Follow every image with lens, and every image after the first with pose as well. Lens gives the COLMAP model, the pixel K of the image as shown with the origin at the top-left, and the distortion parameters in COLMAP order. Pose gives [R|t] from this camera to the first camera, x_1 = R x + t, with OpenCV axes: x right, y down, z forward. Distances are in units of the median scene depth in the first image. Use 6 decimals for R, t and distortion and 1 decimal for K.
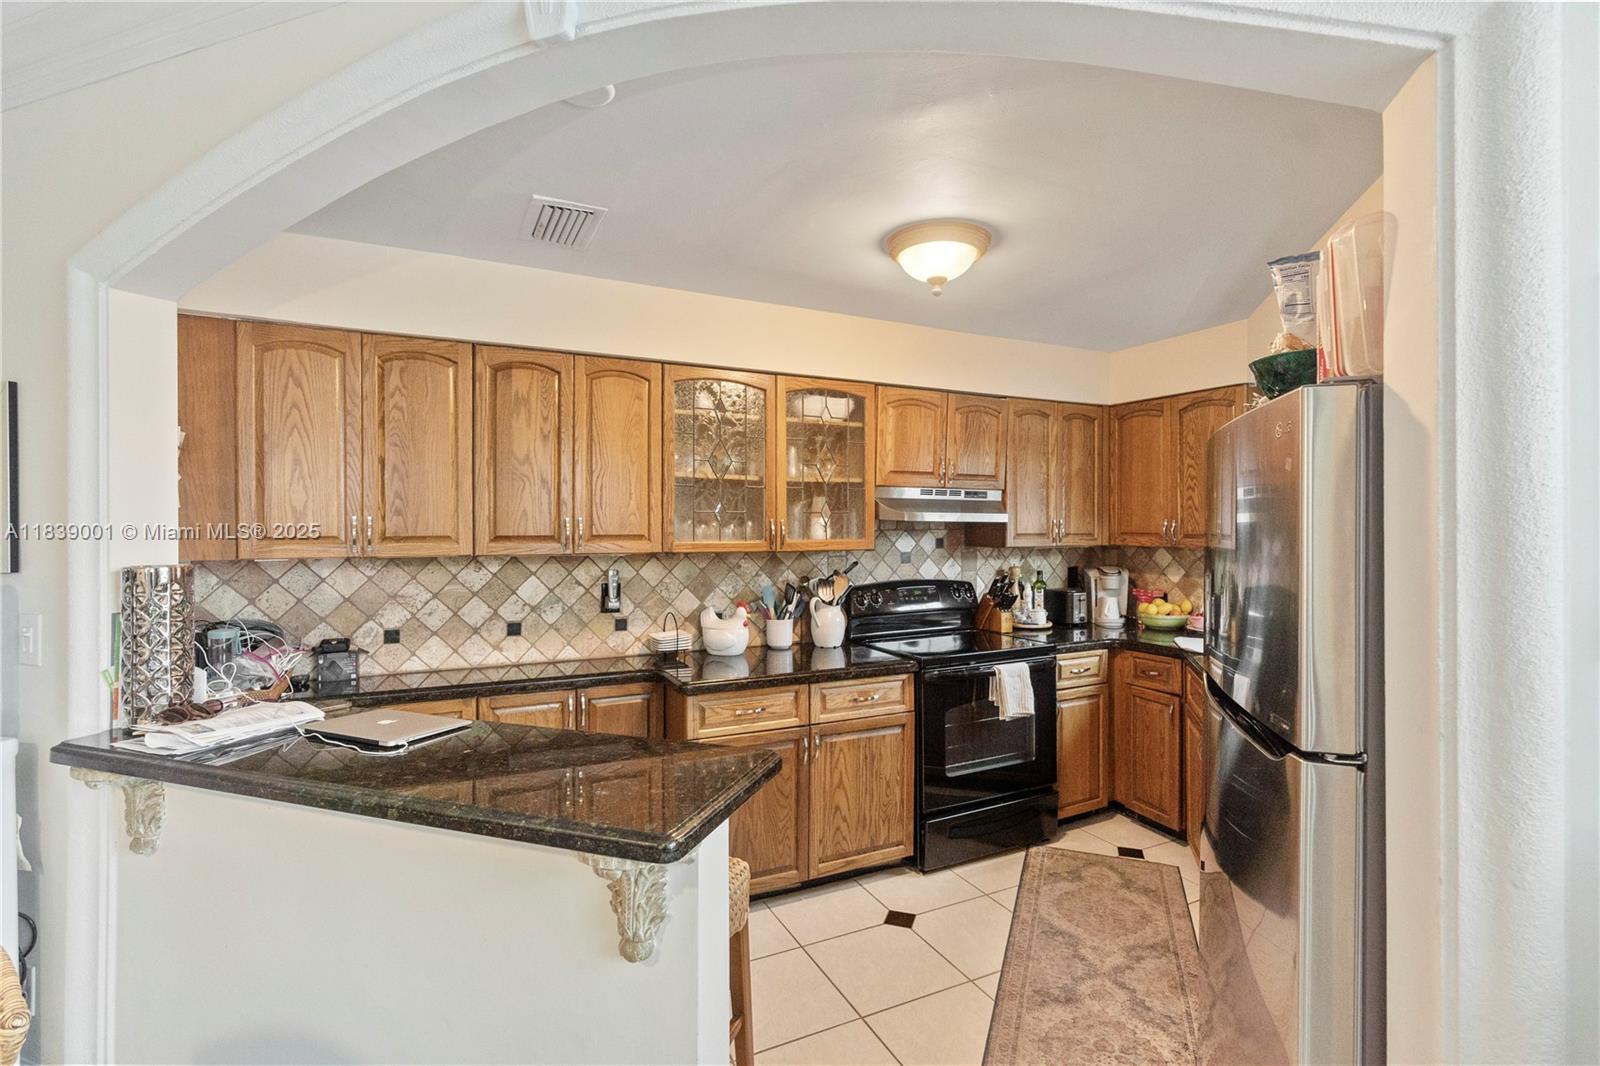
lens RADIAL K [[730.6, 0, 800.3], [0, 730.6, 529.9], [0, 0, 1]] dist [-0.001289, -0.001756]
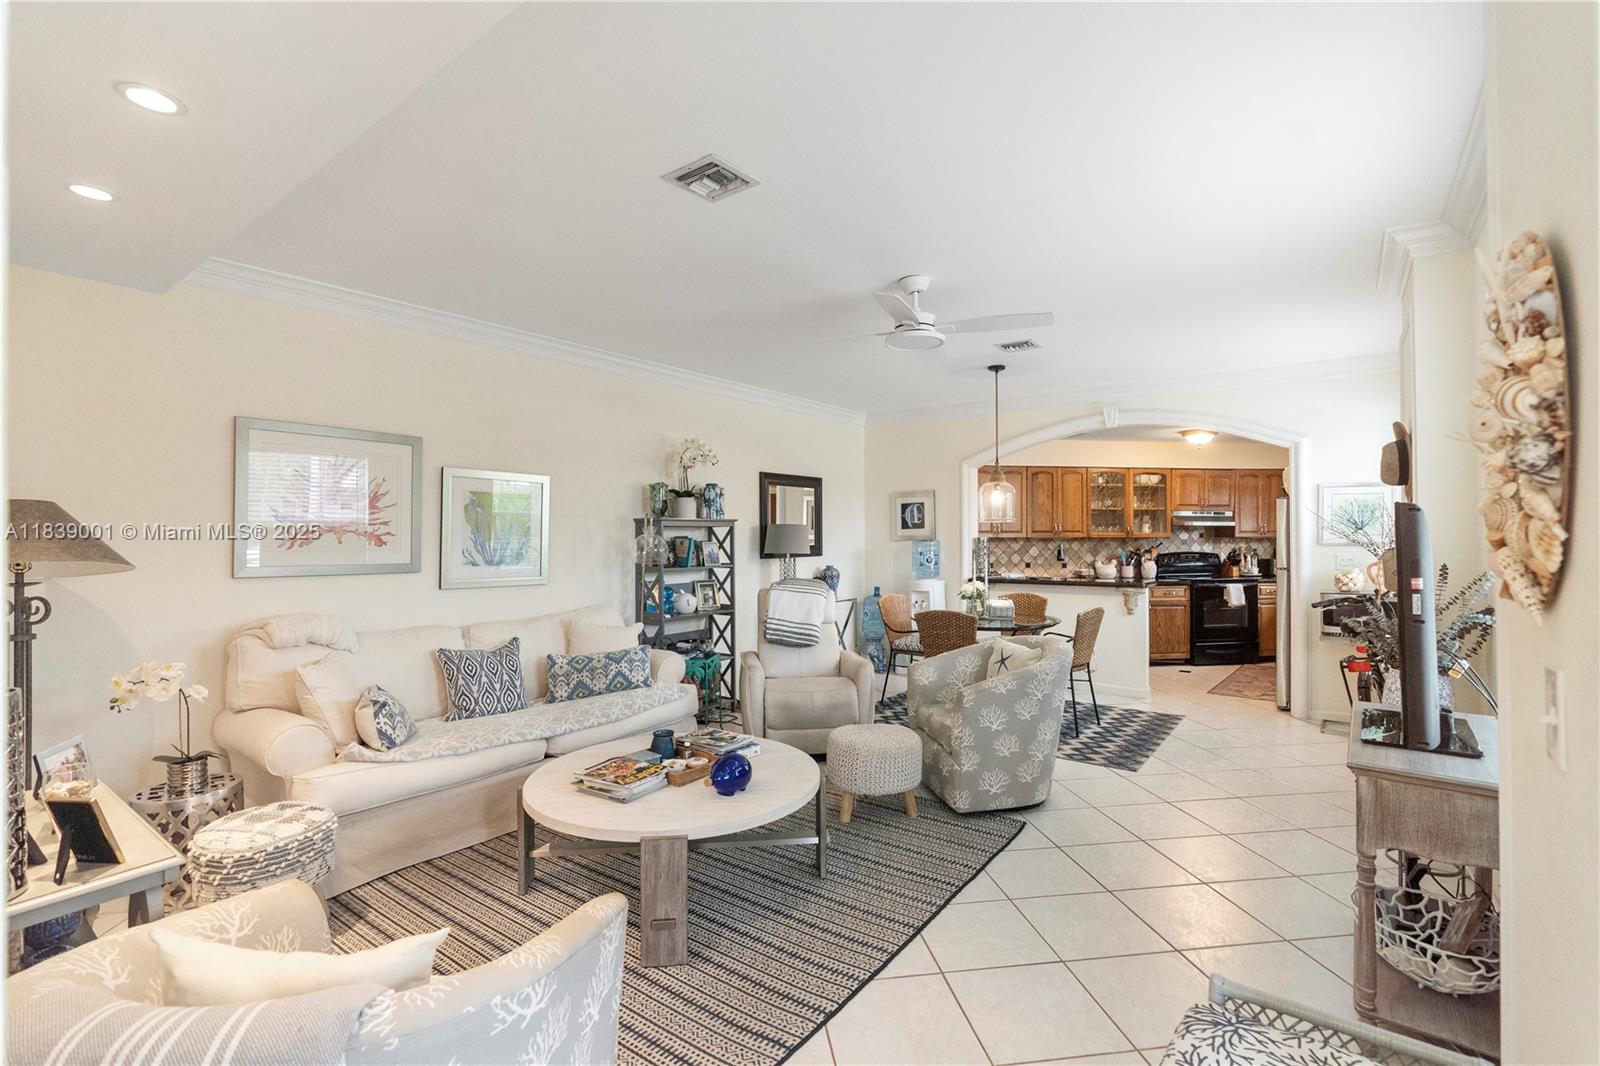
lens RADIAL K [[730.6, 0, 798.6], [0, 730.6, 533.2], [0, 0, 1]] dist [-0.001289, -0.001756]
pose [[0.949774, -0.002455, -0.312928, -0.306131], [-0.000139, 0.999966, -0.008268, 0.033202], [0.312937, 0.007897, 0.949741, -1.646558]]
